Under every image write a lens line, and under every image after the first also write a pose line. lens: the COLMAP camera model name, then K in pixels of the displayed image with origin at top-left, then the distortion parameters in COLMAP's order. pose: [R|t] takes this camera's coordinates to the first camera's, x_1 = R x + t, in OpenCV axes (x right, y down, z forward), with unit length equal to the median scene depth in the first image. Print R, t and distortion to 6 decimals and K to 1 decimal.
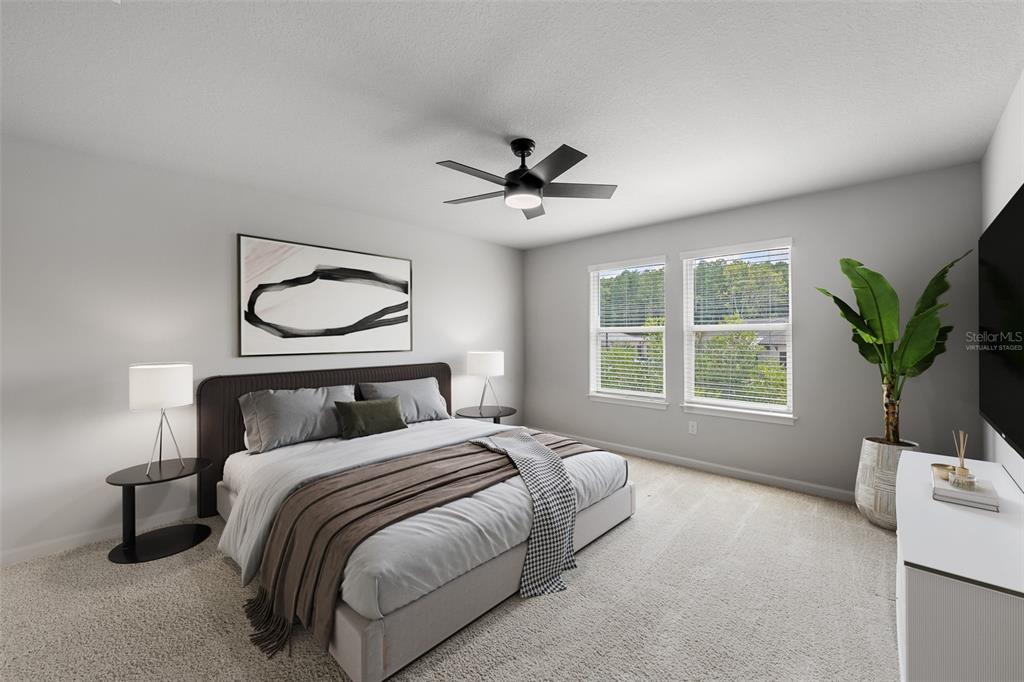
lens RADIAL K [[428.0, 0, 512.4], [0, 428.0, 335.9], [0, 0, 1]] dist [-0.000086, -0.000097]
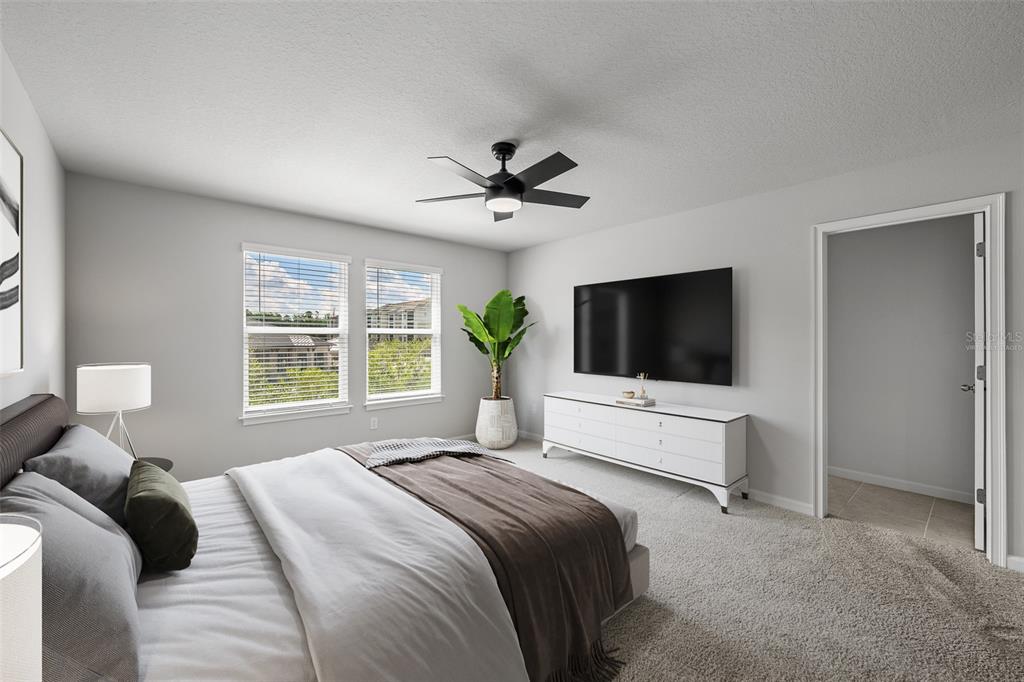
lens RADIAL K [[410.7, 0, 512.4], [0, 410.7, 336.6], [0, 0, 1]] dist [-0.000189, -0.000348]
pose [[0.117565, 0.001192, 0.993064, -0.765519], [0.003565, 0.999992, -0.001622, -0.001799], [-0.993059, 0.003731, 0.117560, 0.713224]]
